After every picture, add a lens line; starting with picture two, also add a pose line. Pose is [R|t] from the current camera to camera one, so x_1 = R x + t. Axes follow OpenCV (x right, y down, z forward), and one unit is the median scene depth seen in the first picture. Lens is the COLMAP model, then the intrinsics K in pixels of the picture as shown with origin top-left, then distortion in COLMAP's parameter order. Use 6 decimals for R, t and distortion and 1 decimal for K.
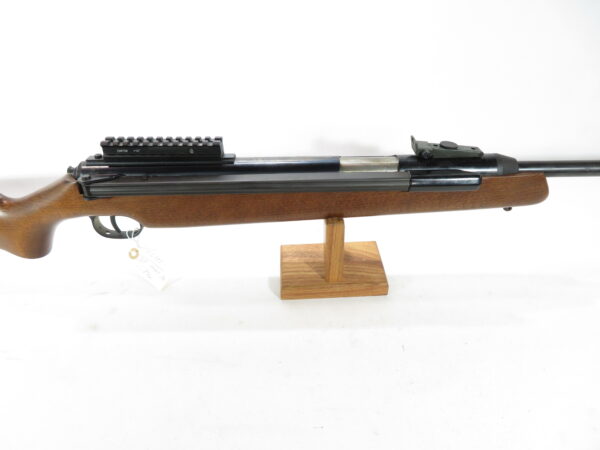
lens RADIAL K [[452.8, 0, 303.4], [0, 452.8, 227.9], [0, 0, 1]] dist [-0.003166, 0.000622]
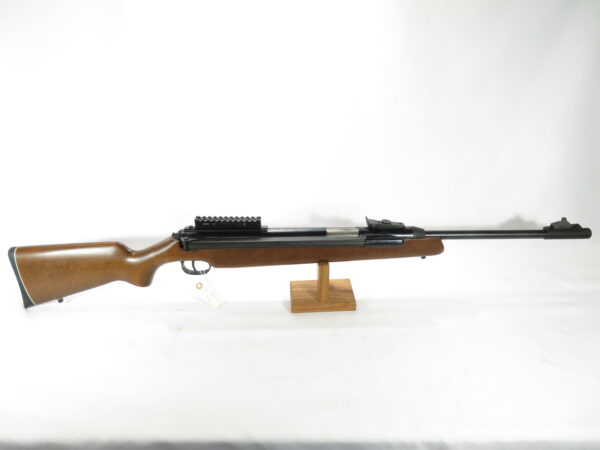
lens RADIAL K [[452.8, 0, 303.1], [0, 452.8, 221.4], [0, 0, 1]] dist [-0.003166, 0.000622]
pose [[0.999717, 0.005018, 0.023264, -0.051749], [-0.001431, 0.988423, -0.151714, 0.087357], [-0.023756, 0.151638, 0.988151, -0.748245]]
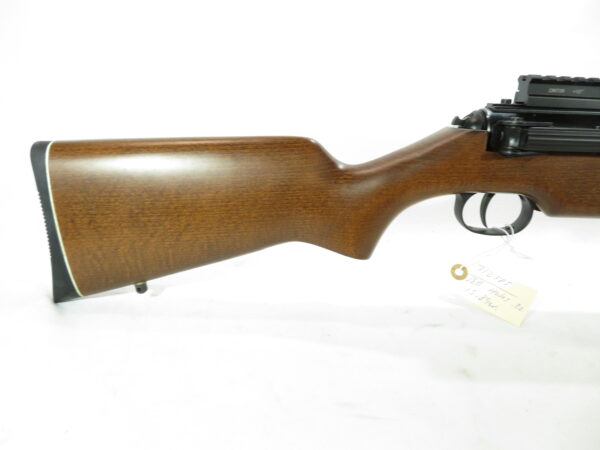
lens RADIAL K [[452.8, 0, 296.2], [0, 452.8, 219.4], [0, 0, 1]] dist [-0.003166, 0.000622]
pose [[0.998884, 0.046913, -0.005473, -0.732404], [-0.046797, 0.967343, -0.249115, 0.191046], [-0.006393, 0.249094, 0.968458, 0.373436]]
